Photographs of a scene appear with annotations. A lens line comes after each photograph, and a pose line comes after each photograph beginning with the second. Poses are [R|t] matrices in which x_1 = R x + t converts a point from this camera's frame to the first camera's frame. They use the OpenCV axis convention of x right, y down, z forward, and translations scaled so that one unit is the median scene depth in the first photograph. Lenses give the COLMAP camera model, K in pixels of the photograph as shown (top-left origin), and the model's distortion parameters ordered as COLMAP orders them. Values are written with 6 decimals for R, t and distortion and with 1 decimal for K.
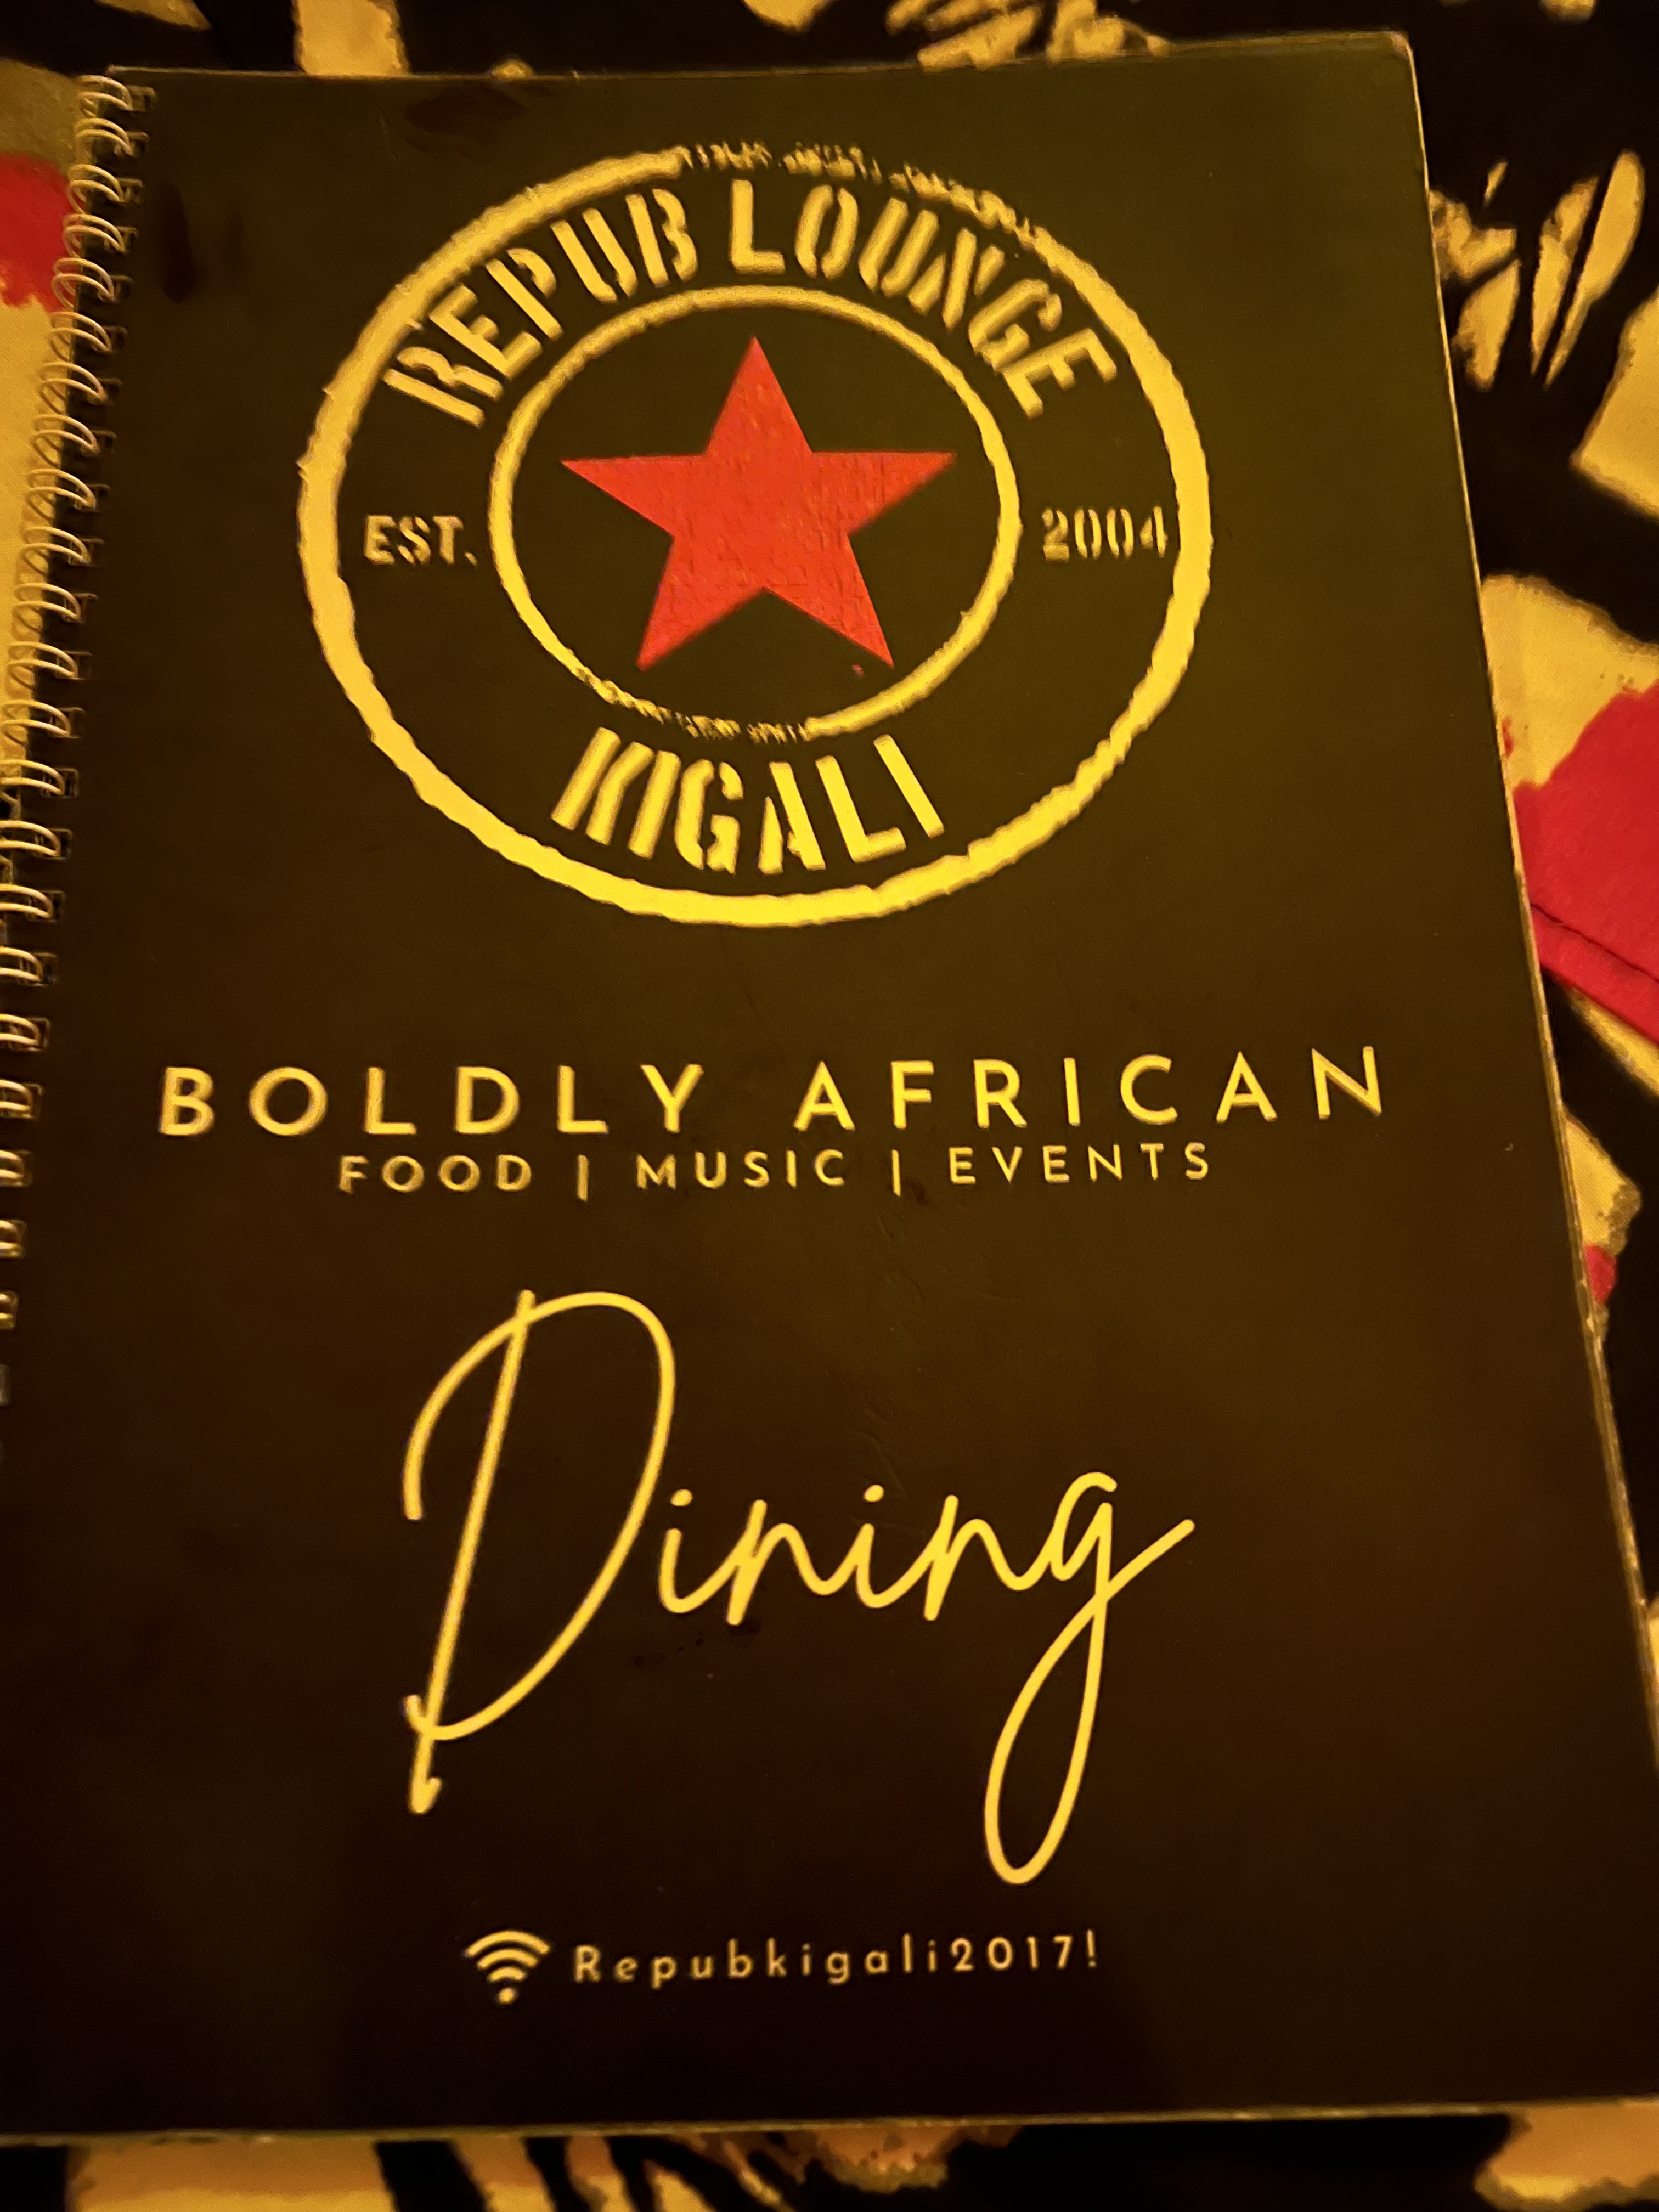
lens RADIAL K [[1676.1, 0, 825.7], [0, 1676.1, 1105.2], [0, 0, 1]] dist [0.000370, 0.000316]
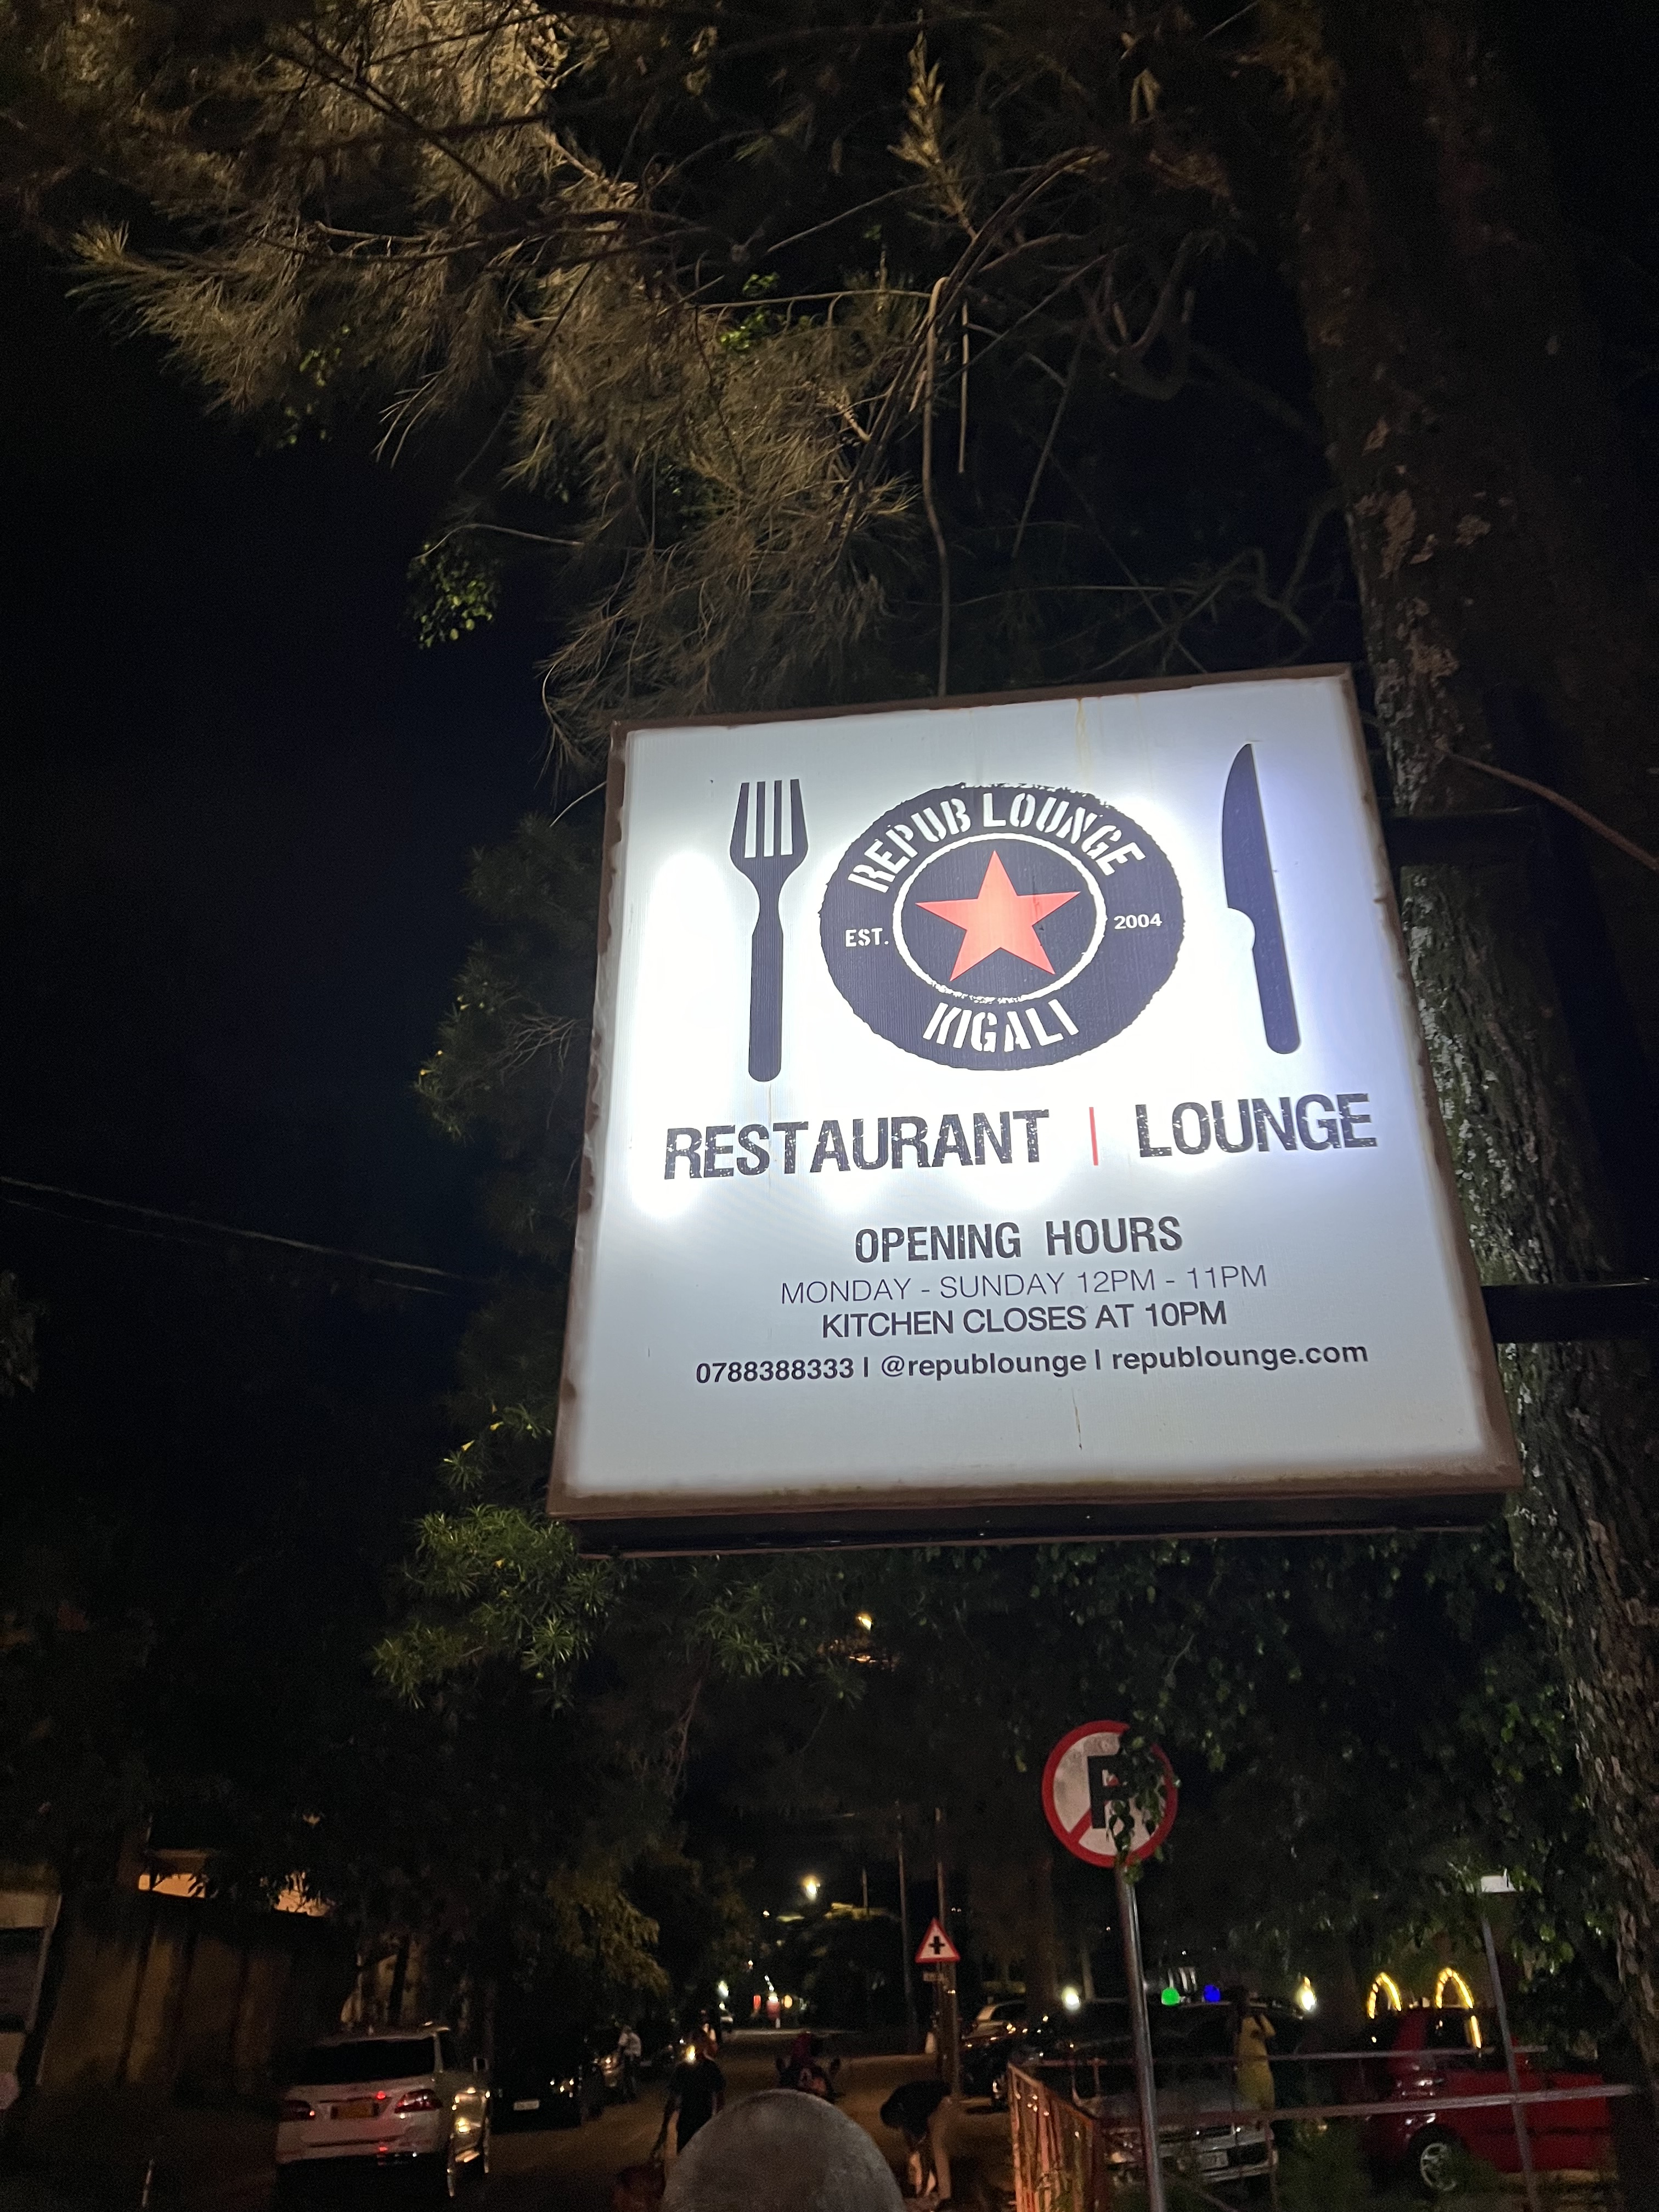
lens RADIAL K [[1676.1, 0, 830.8], [0, 1676.1, 1107.2], [0, 0, 1]] dist [0.000370, 0.000316]
pose [[0.984733, -0.014386, -0.173478, 0.143125], [0.067920, 0.949341, 0.306819, -0.873980], [0.160276, -0.313917, 0.935824, -1.470872]]
